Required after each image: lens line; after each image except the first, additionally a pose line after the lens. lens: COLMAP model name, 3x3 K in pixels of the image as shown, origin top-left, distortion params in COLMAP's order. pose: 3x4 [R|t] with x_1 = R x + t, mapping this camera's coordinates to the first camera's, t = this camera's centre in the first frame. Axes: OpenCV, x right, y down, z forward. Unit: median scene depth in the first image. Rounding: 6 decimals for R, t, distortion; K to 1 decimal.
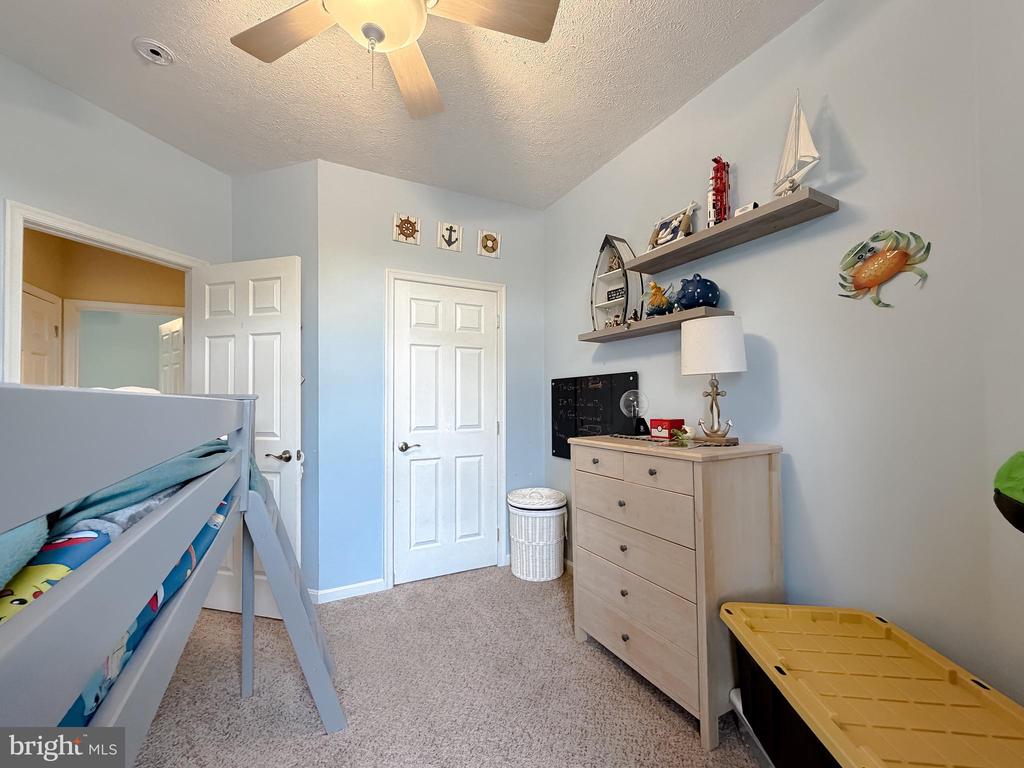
lens RADIAL K [[416.1, 0, 512.9], [0, 416.1, 390.4], [0, 0, 1]] dist [-0.002255, -0.000449]
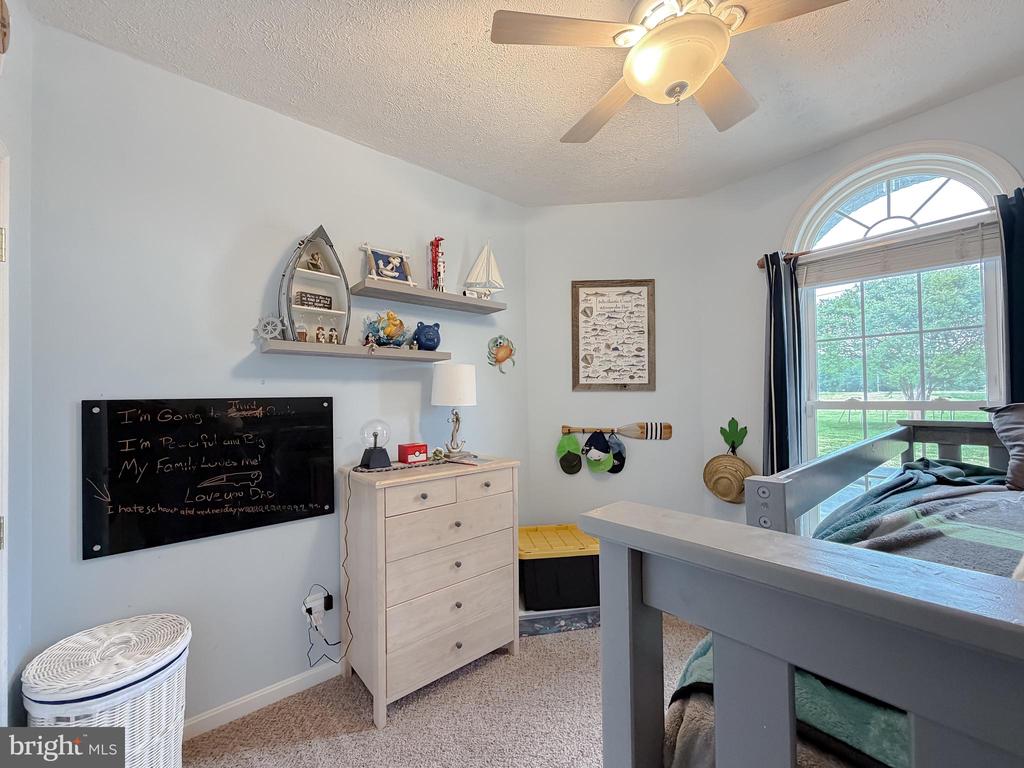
lens RADIAL K [[416.1, 0, 512.9], [0, 416.1, 390.4], [0, 0, 1]] dist [-0.002255, -0.000449]
pose [[-0.217528, 0.022242, 0.975801, -0.774406], [-0.010329, 0.999632, -0.025087, -0.050039], [-0.975999, -0.015536, -0.217218, 1.004492]]
